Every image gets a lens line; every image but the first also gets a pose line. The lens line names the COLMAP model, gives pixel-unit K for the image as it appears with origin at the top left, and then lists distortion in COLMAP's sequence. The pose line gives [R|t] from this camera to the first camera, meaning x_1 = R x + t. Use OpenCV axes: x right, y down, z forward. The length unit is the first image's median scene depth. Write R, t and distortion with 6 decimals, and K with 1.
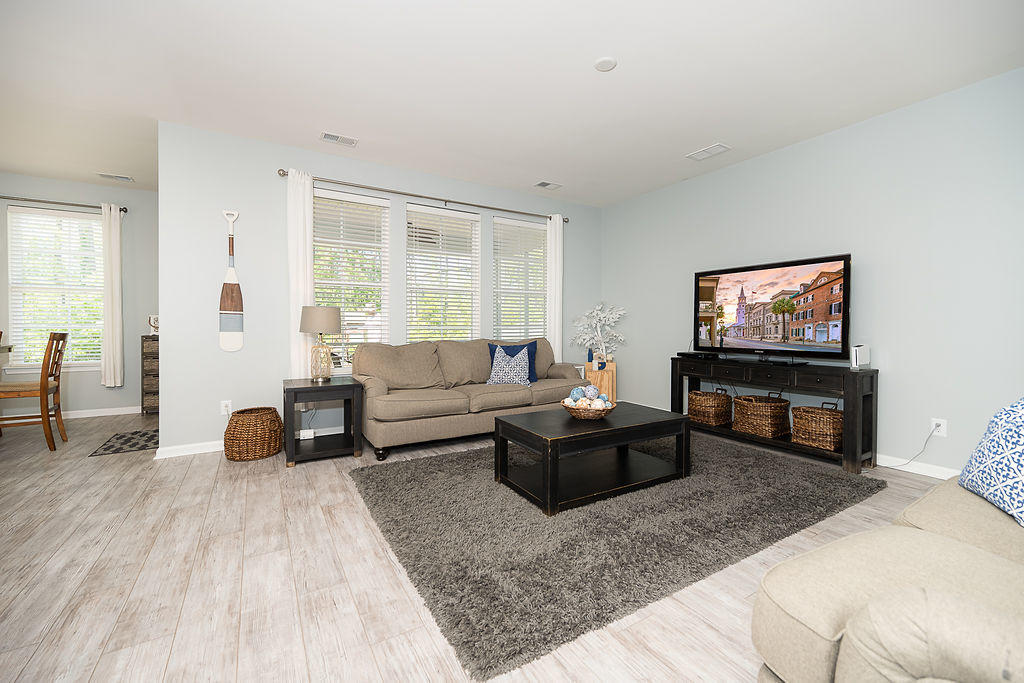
lens RADIAL K [[408.0, 0, 514.6], [0, 408.0, 333.8], [0, 0, 1]] dist [0.006170, -0.000142]
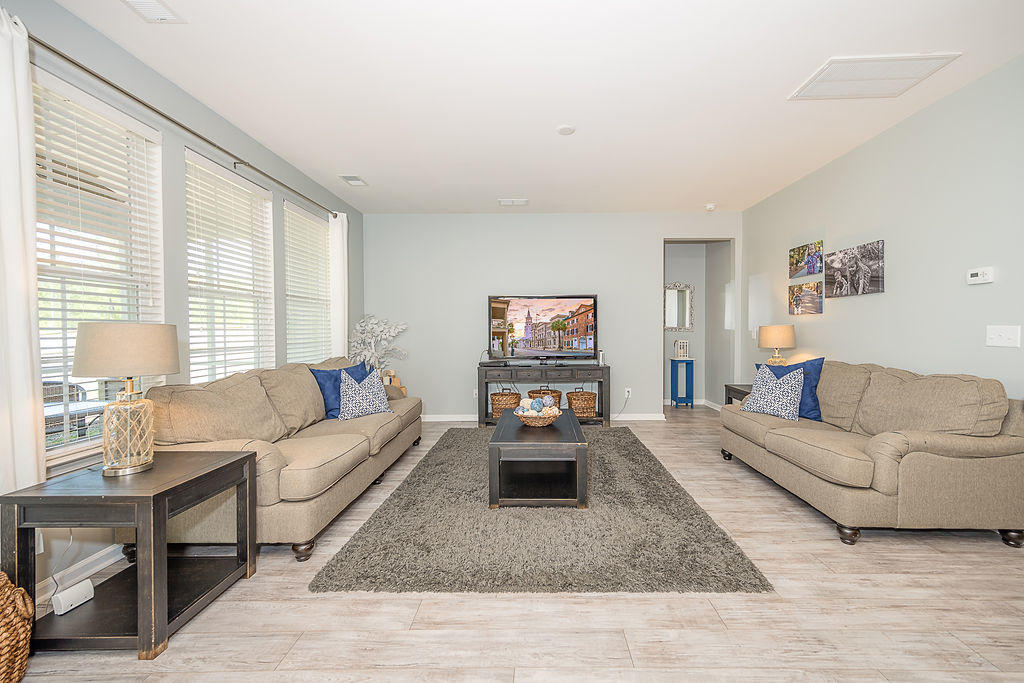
lens RADIAL K [[408.0, 0, 522.5], [0, 408.0, 343.2], [0, 0, 1]] dist [0.006170, -0.000142]
pose [[0.547180, -0.031975, 0.836404, -0.609174], [0.023612, 0.999462, 0.022762, -0.040106], [-0.836682, 0.007294, 0.547640, 0.311146]]
